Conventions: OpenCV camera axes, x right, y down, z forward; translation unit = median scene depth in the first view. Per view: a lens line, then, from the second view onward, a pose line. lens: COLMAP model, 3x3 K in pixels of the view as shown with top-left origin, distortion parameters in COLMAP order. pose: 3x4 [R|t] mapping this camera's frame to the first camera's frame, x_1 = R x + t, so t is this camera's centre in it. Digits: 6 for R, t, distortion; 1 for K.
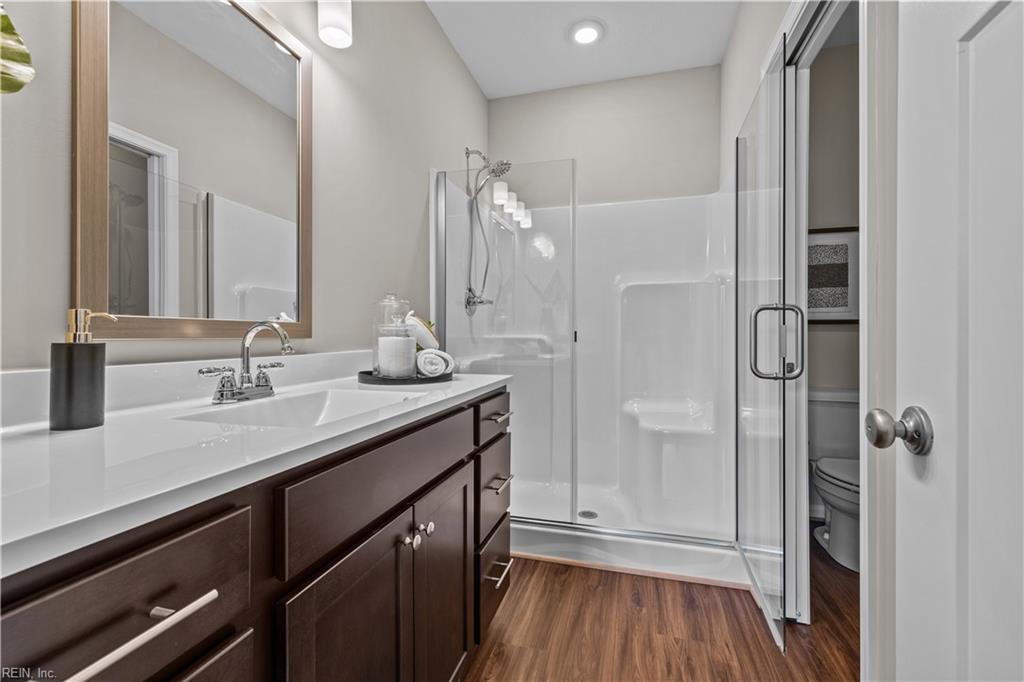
lens RADIAL K [[423.7, 0, 515.9], [0, 423.7, 335.0], [0, 0, 1]] dist [0.001848, -0.000297]
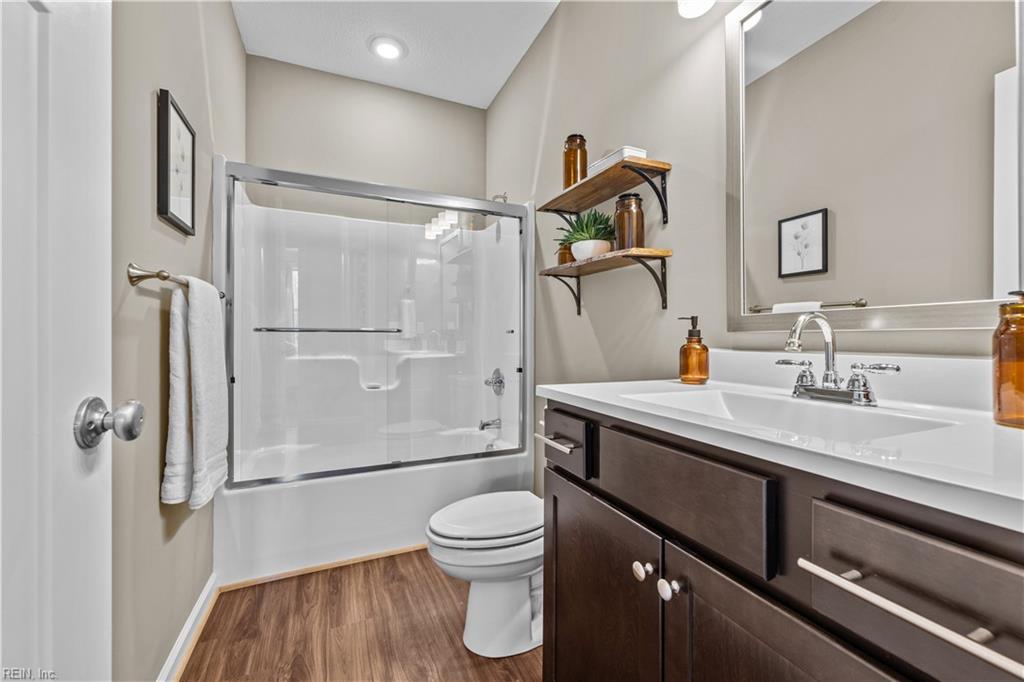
lens RADIAL K [[423.7, 0, 515.9], [0, 423.7, 335.0], [0, 0, 1]] dist [0.001848, -0.000297]
pose [[-0.768445, 0.008135, -0.639864, 0.429173], [0.011527, 0.999933, -0.001129, 0.007947], [0.639812, -0.008243, -0.768487, 1.239374]]
